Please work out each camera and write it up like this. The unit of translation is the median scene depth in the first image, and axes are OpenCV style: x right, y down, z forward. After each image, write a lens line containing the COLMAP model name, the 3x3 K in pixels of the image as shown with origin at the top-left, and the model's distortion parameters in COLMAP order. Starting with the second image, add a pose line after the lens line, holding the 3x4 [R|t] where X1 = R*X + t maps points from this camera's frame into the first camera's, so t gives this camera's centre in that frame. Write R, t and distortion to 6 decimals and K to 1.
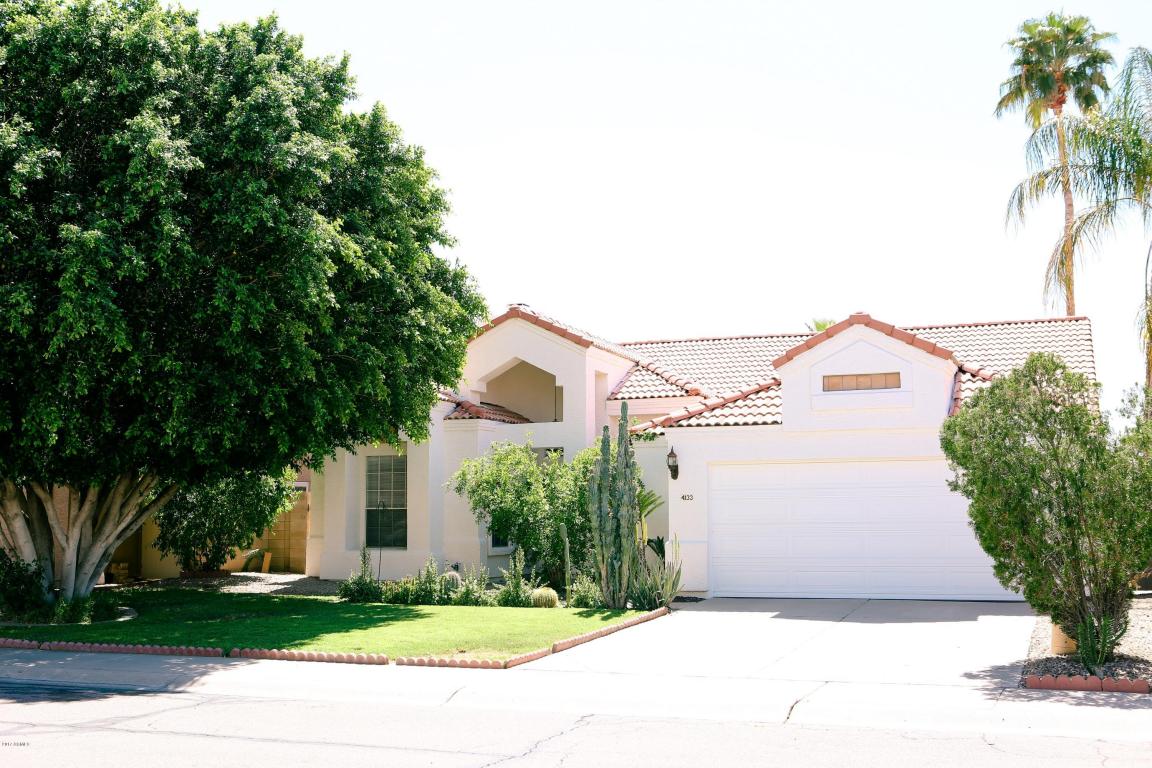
lens RADIAL K [[1323.3, 0, 576.0], [0, 1323.3, 384.0], [0, 0, 1]] dist [-0.024253, -0.034412]
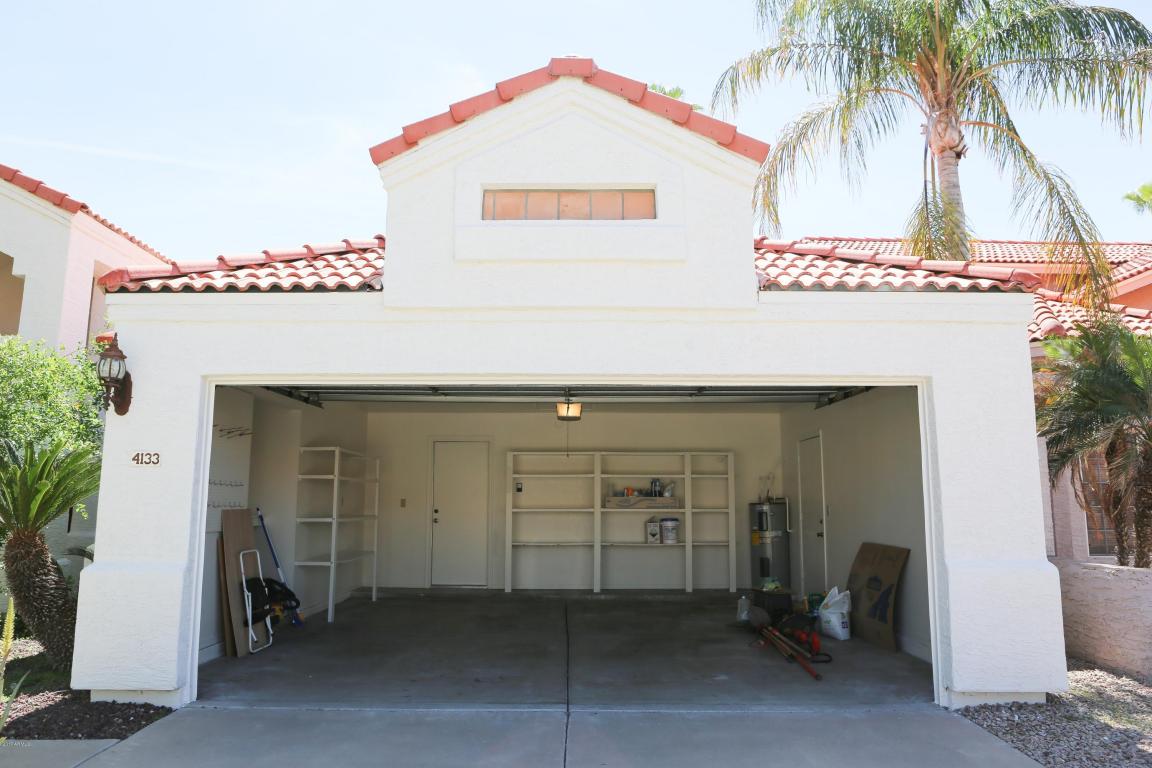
lens RADIAL K [[794.0, 0, 576.0], [0, 794.0, 384.0], [0, 0, 1]] dist [-0.004887, -0.001189]
pose [[0.933657, 0.063411, 0.352510, 0.120793], [-0.049423, 0.997597, -0.048551, 0.067842], [-0.354741, 0.027908, 0.934548, 0.711160]]
